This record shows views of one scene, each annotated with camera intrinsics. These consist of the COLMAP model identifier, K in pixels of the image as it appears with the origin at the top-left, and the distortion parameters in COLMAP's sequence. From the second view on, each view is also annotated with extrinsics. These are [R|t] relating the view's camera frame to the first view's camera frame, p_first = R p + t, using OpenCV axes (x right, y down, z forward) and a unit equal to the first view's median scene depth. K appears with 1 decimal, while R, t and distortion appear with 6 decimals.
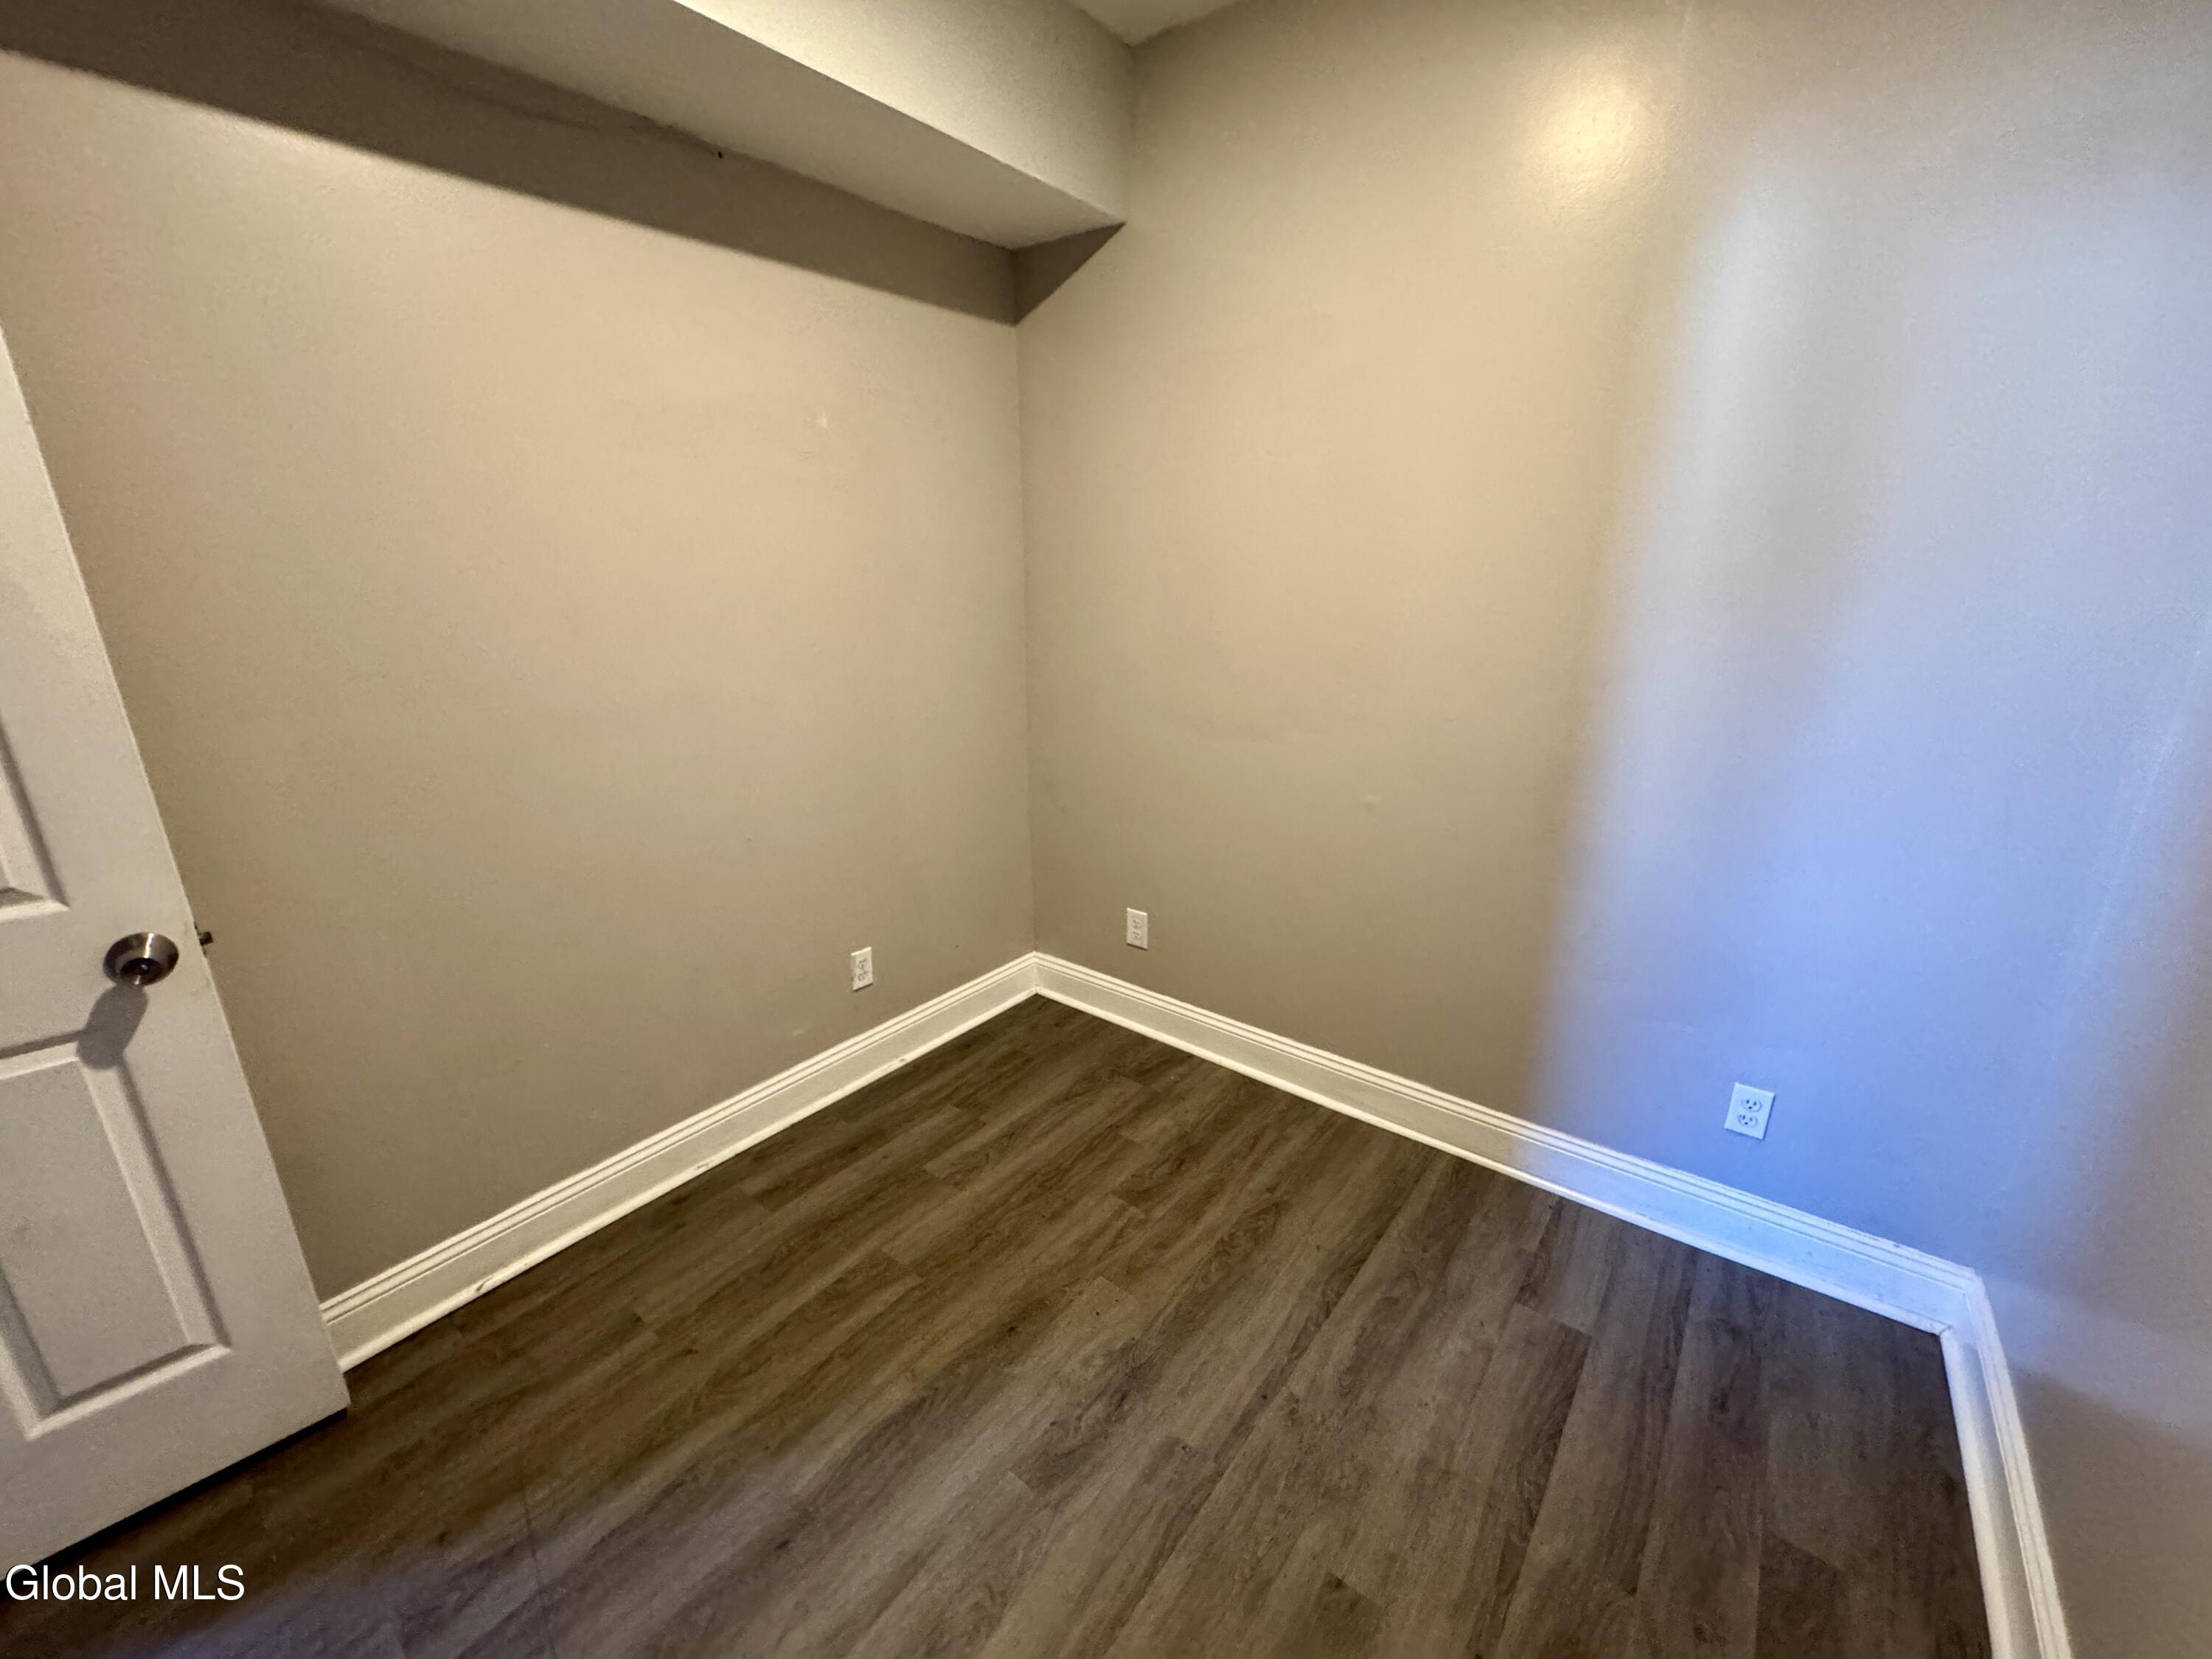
lens RADIAL K [[881.4, 0, 1106.0], [0, 881.4, 829.5], [0, 0, 1]] dist [-0.001510, -0.000041]
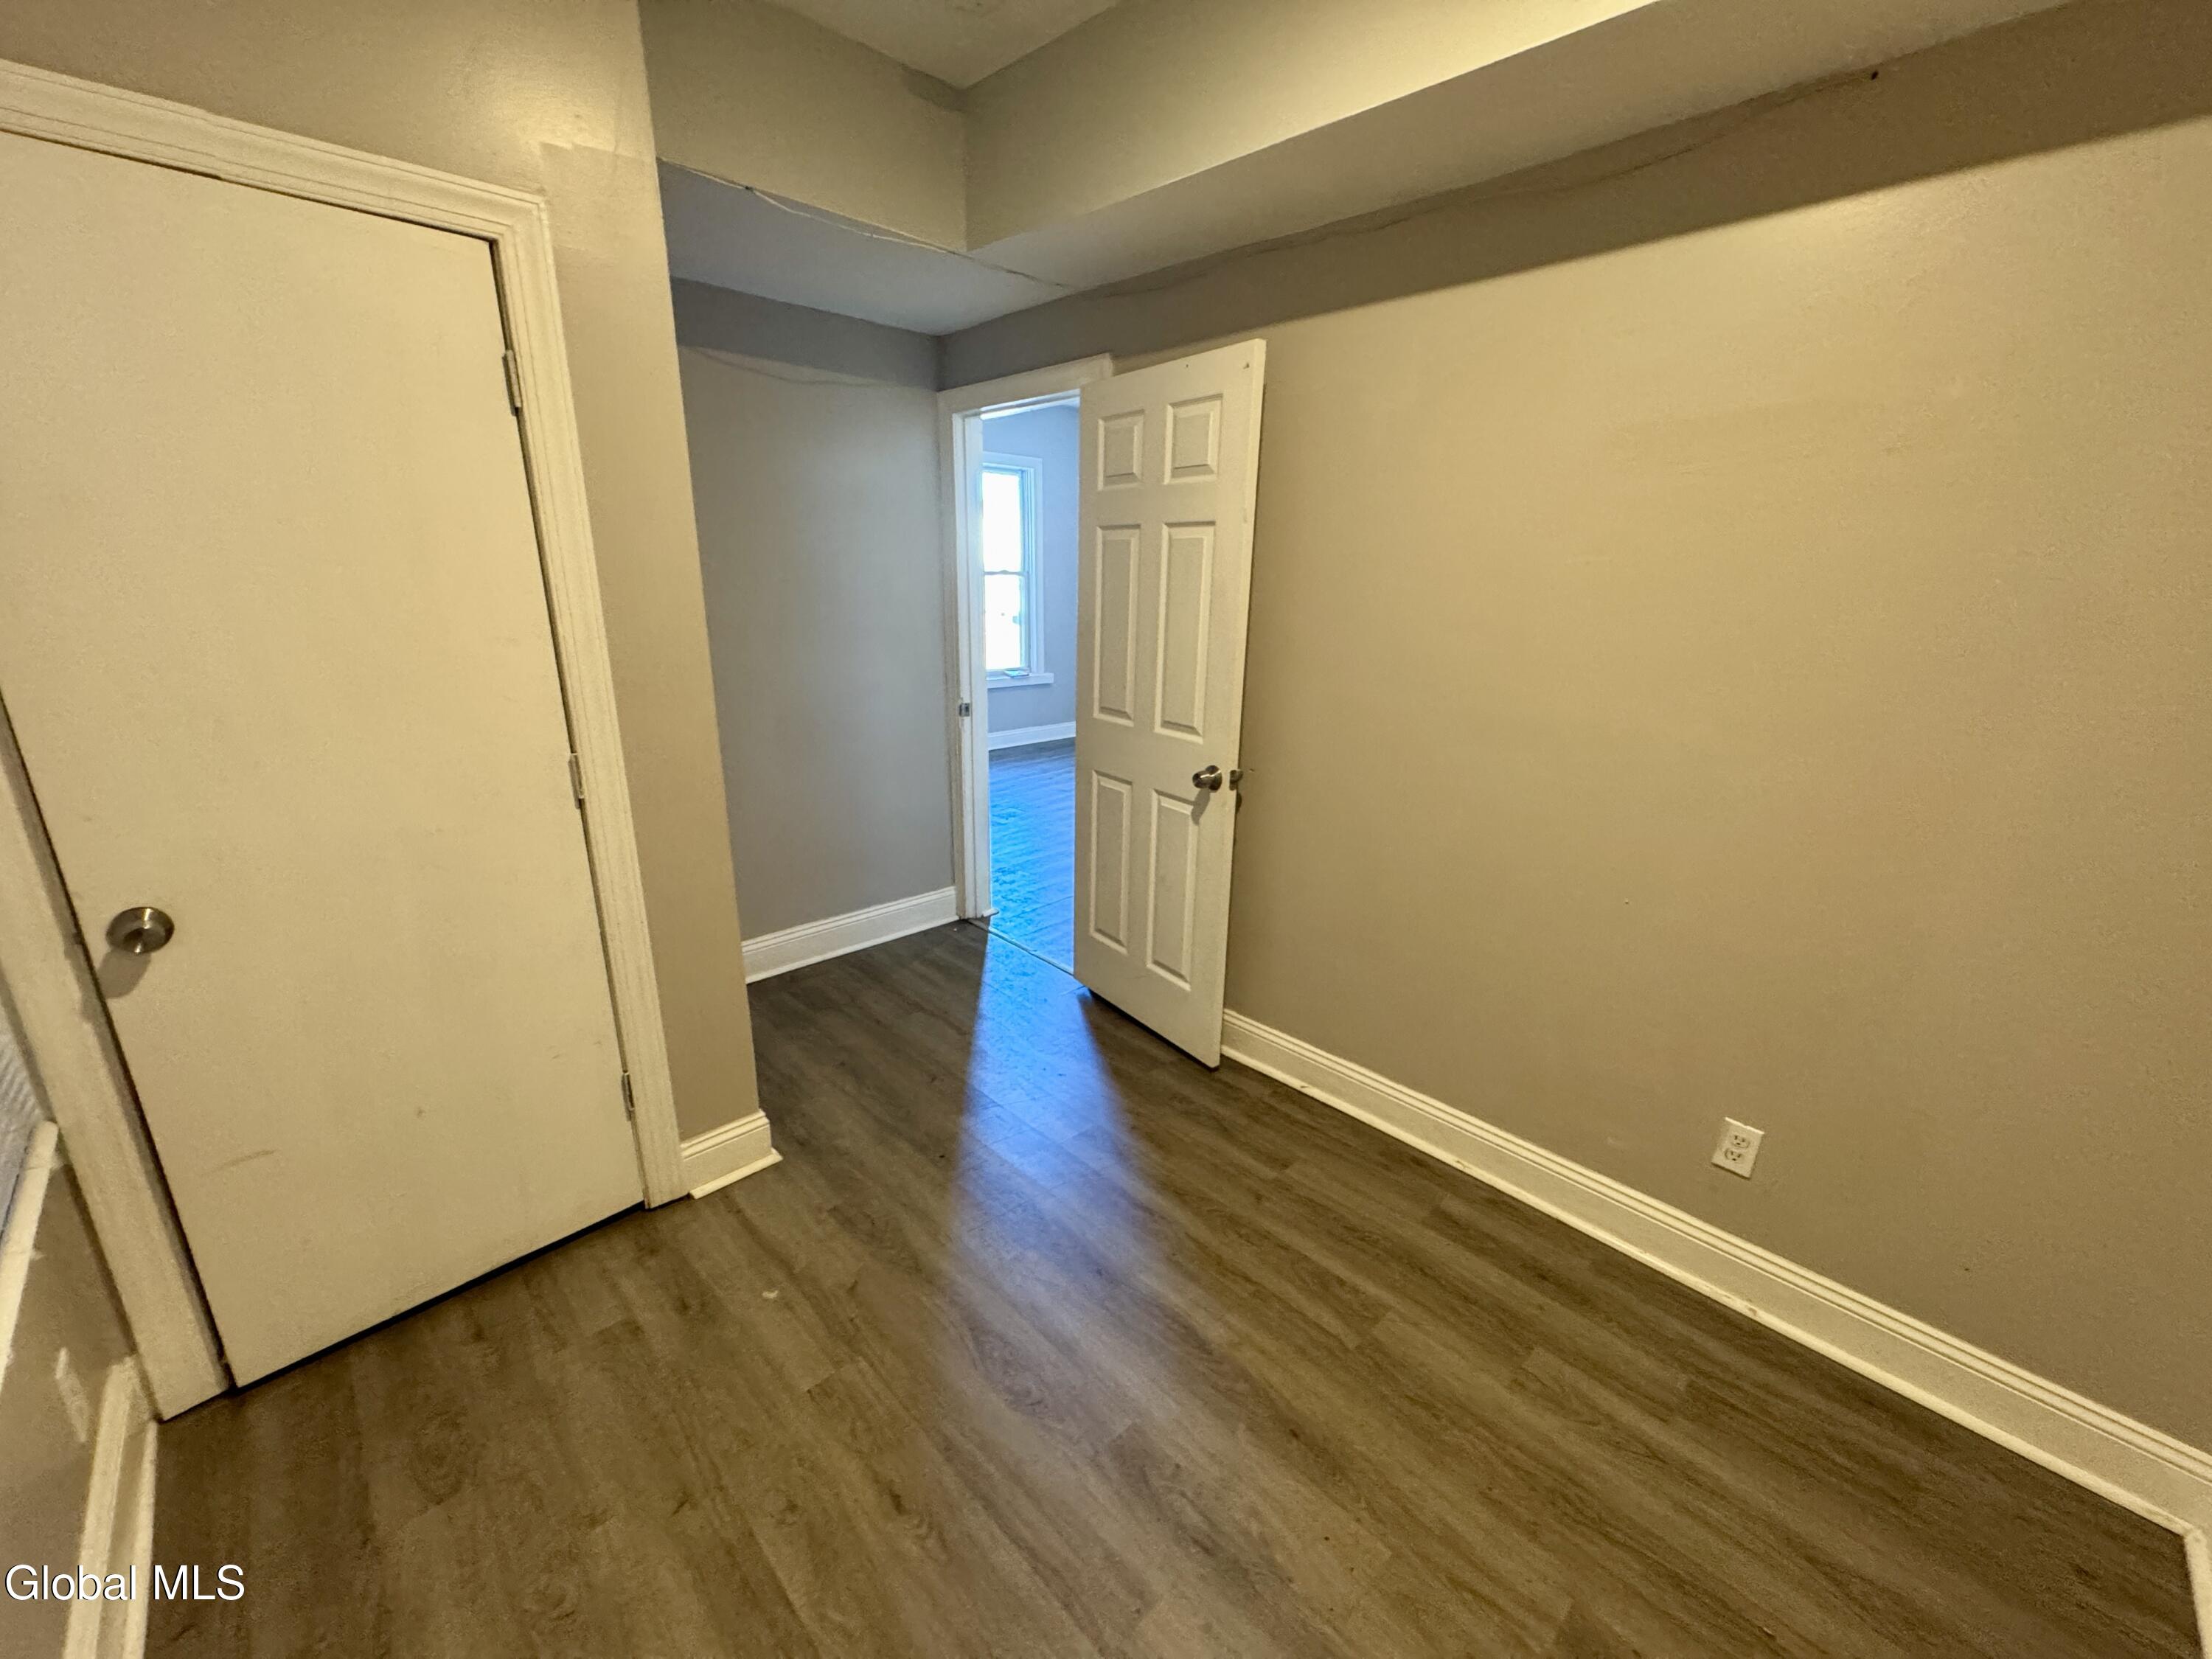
lens RADIAL K [[881.4, 0, 1106.0], [0, 881.4, 829.5], [0, 0, 1]] dist [-0.001510, -0.000041]
pose [[-0.146143, 0.271305, -0.951334, 0.573021], [-0.311756, 0.900027, 0.304565, -0.187007], [0.938856, 0.341094, -0.046951, 0.618434]]
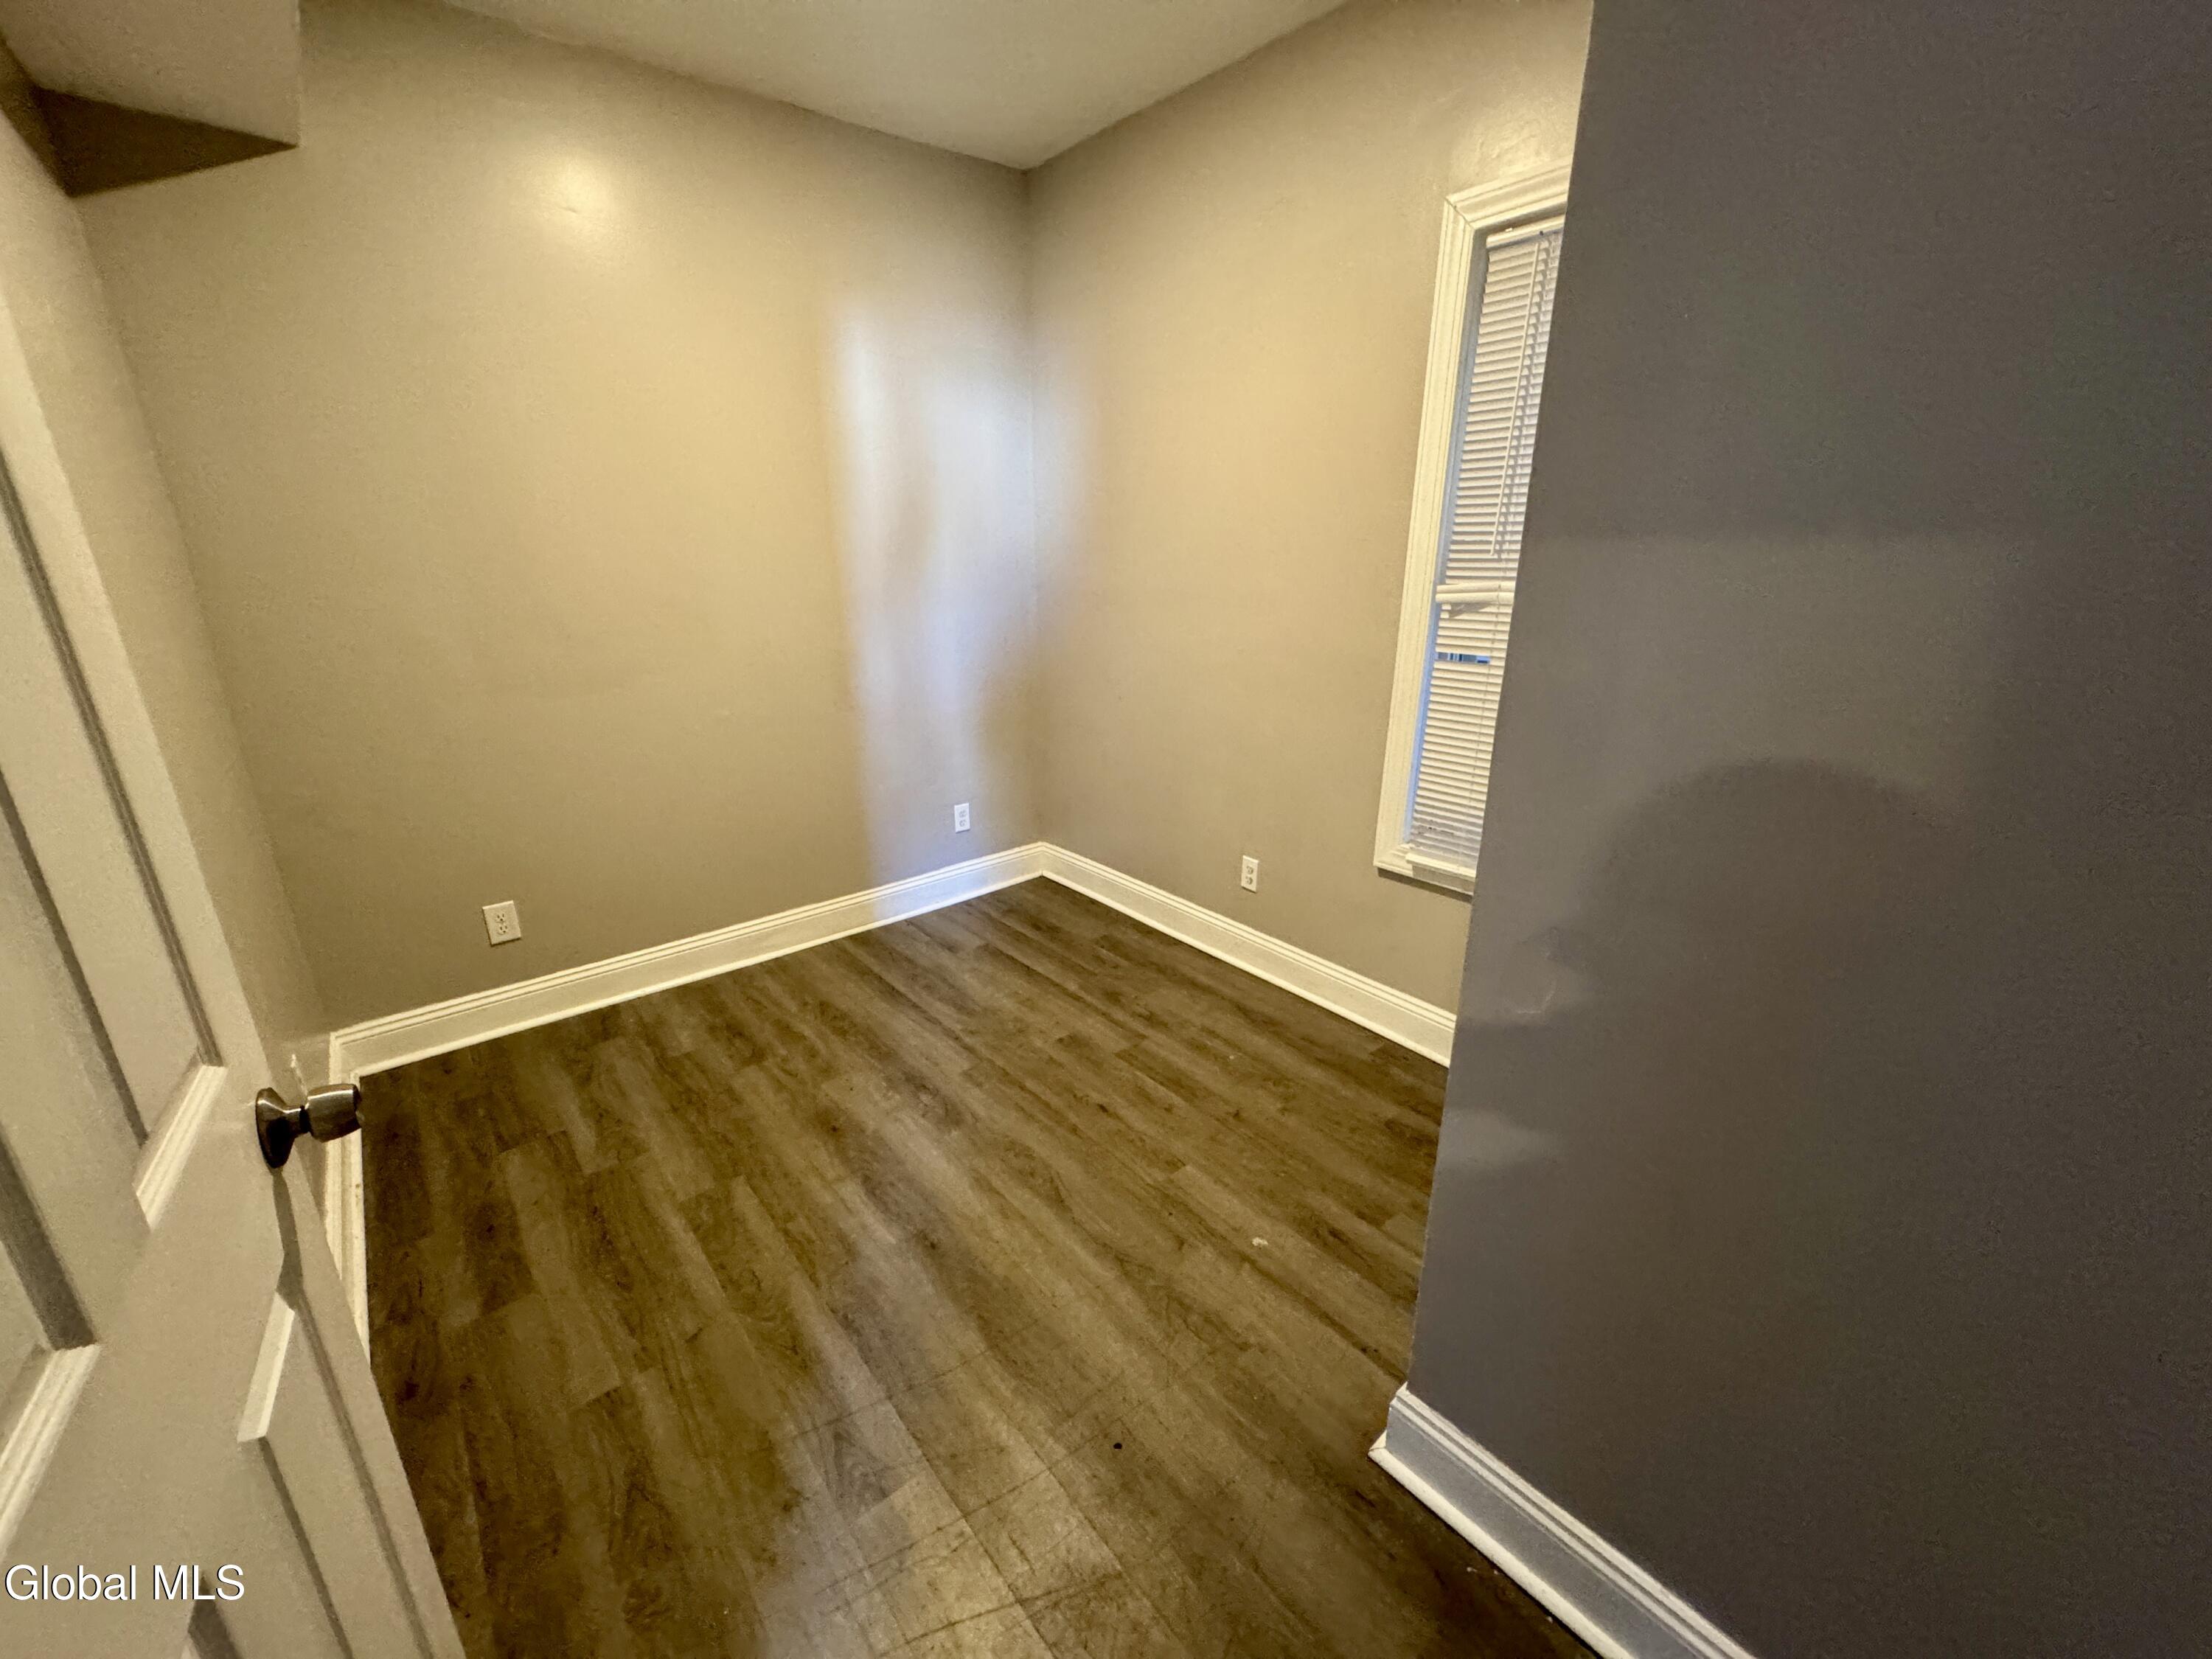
lens RADIAL K [[881.4, 0, 1106.0], [0, 881.4, 829.5], [0, 0, 1]] dist [-0.001510, -0.000041]
pose [[0.212360, -0.303771, 0.928777, -1.021373], [0.292160, 0.926718, 0.236296, -0.020705], [-0.932494, 0.221171, 0.285548, 0.162210]]
